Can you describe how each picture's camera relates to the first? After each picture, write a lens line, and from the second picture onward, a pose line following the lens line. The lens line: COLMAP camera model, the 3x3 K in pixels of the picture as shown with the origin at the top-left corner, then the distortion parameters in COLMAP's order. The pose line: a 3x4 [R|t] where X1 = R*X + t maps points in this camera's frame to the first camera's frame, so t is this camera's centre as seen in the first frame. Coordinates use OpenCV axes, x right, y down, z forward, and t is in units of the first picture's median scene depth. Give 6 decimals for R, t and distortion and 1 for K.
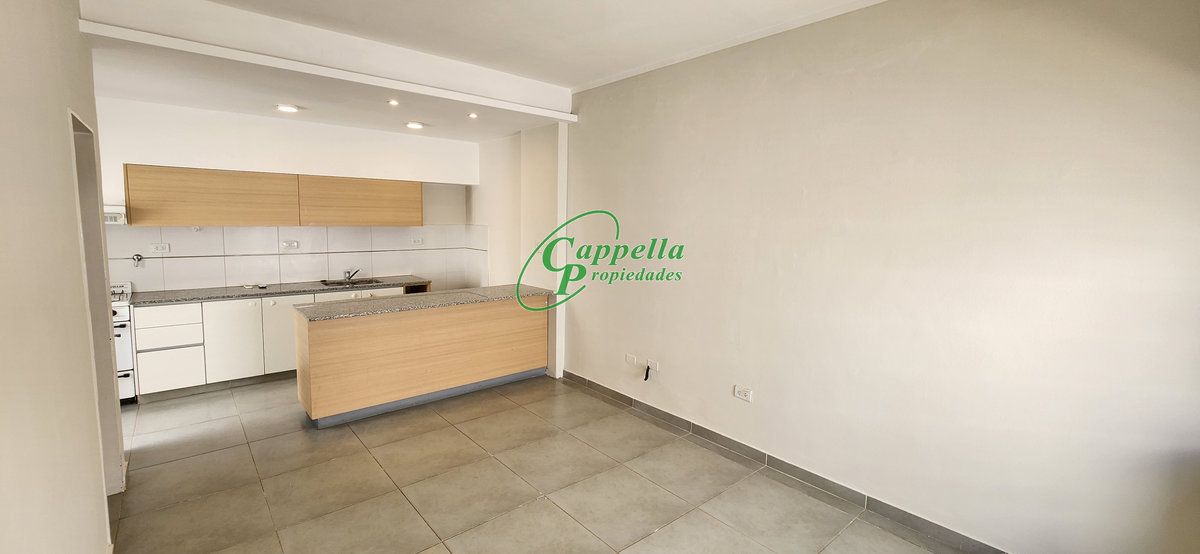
lens RADIAL K [[485.9, 0, 590.3], [0, 485.9, 271.5], [0, 0, 1]] dist [-0.002505, -0.000271]
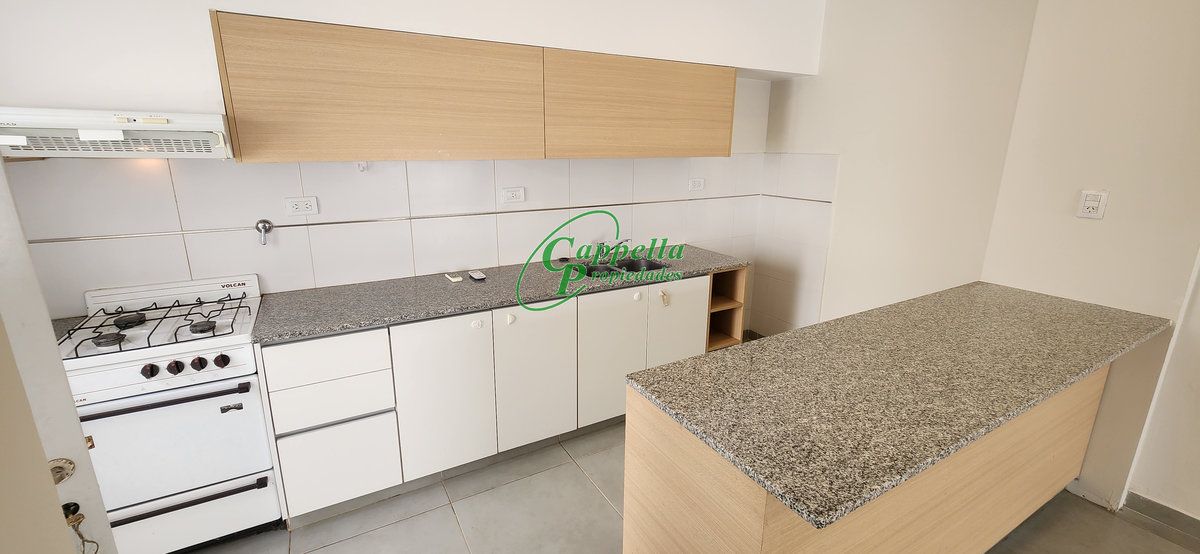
lens RADIAL K [[485.9, 0, 590.3], [0, 485.9, 271.5], [0, 0, 1]] dist [-0.002505, -0.000271]
pose [[0.980924, 0.036049, -0.191020, -0.502892], [-0.008179, 0.989438, 0.144724, -0.057061], [0.194219, -0.140401, 0.970859, 0.568359]]
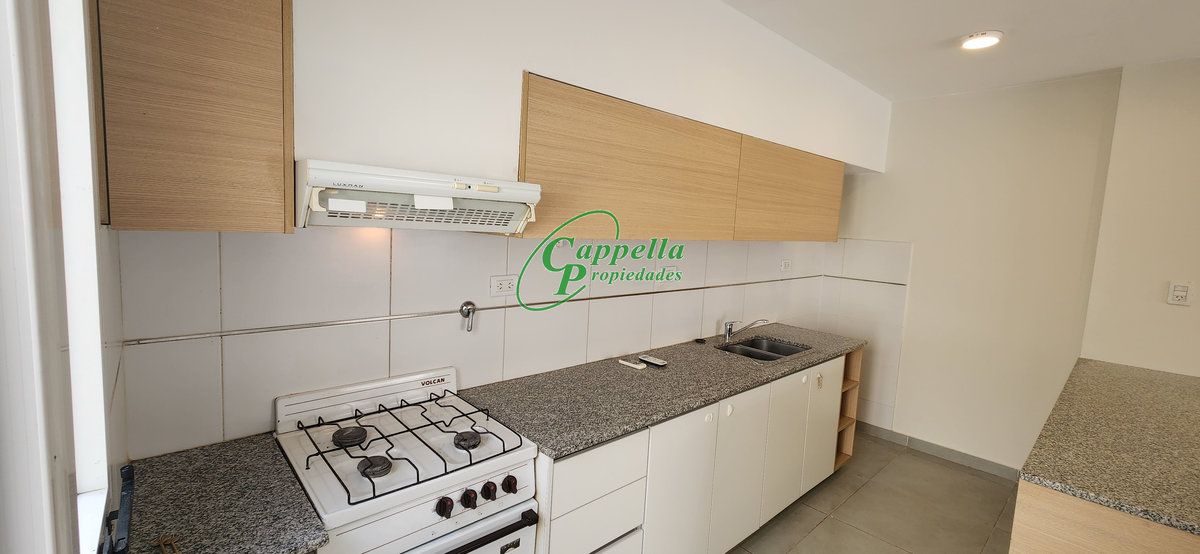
lens RADIAL K [[485.9, 0, 590.3], [0, 485.9, 271.5], [0, 0, 1]] dist [-0.002505, -0.000271]
pose [[0.999411, 0.029002, 0.018337, -0.827838], [-0.029024, 0.999578, 0.000899, -0.064245], [-0.018304, -0.001430, 0.999831, 0.570232]]
